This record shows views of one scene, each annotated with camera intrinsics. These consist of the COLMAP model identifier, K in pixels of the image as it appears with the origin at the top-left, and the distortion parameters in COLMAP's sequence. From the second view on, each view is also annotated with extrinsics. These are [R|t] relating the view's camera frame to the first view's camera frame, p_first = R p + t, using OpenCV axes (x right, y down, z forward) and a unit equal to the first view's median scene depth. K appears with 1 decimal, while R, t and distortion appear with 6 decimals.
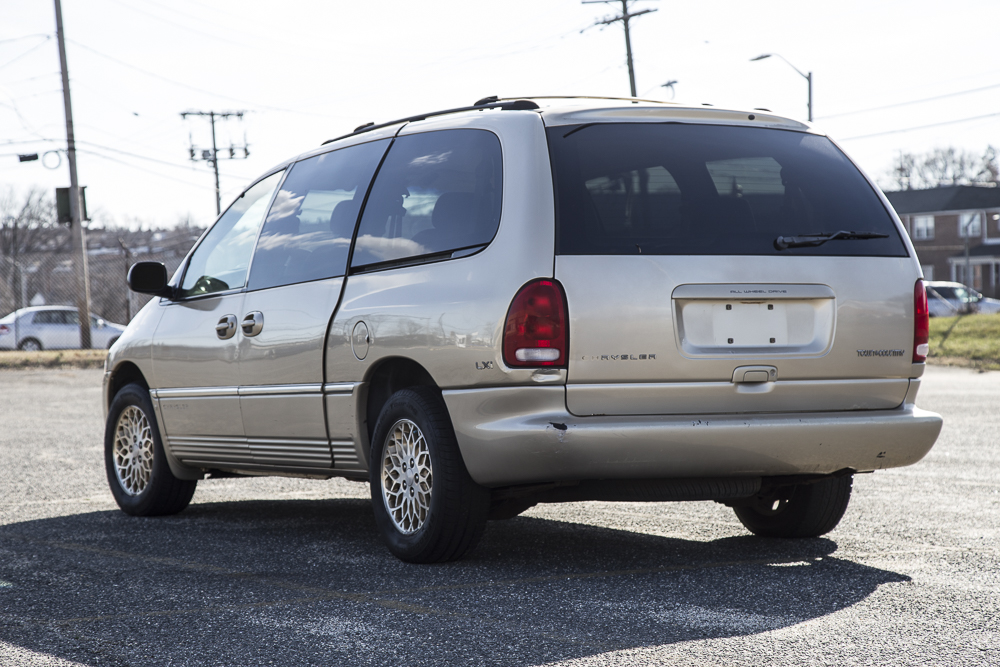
lens RADIAL K [[2505.7, 0, 501.2], [0, 2505.7, 331.6], [0, 0, 1]] dist [0.540160, 0.000000]
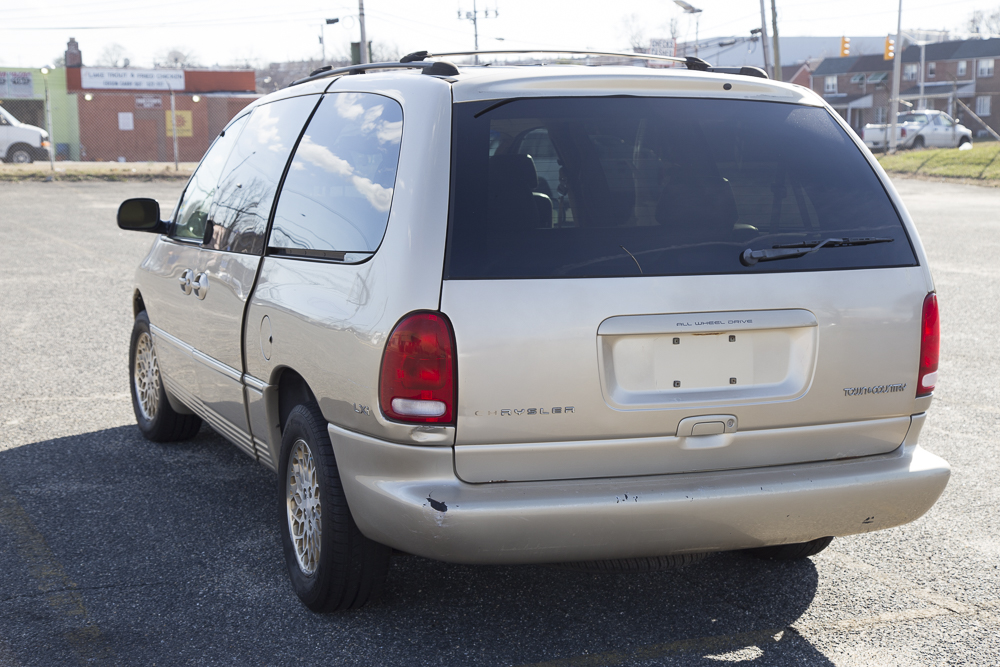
lens RADIAL K [[1625.0, 0, 504.6], [0, 1625.0, 330.3], [0, 0, 1]] dist [0.238775, 0.000000]
pose [[0.993336, 0.032108, -0.110690, 0.089077], [-0.018054, 0.991904, 0.125701, -0.072514], [0.113830, -0.122865, 0.985874, 0.469307]]
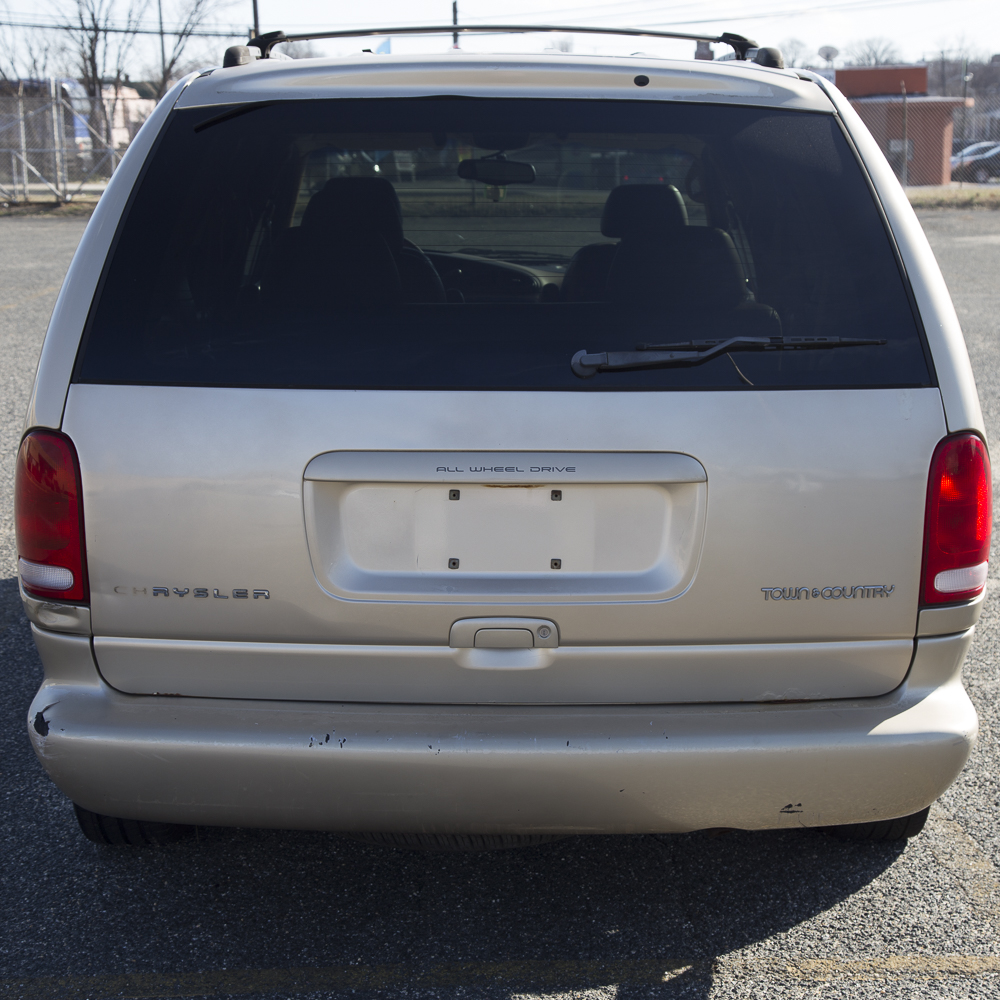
lens RADIAL K [[2017.6, 0, 502.3], [0, 2017.6, 505.4], [0, 0, 1]] dist [0.206197, 0.000000]
pose [[0.877376, 0.098015, -0.469686, 0.270478], [-0.011331, 0.982872, 0.183940, -0.076460], [0.479670, -0.156062, 0.863459, 0.633631]]
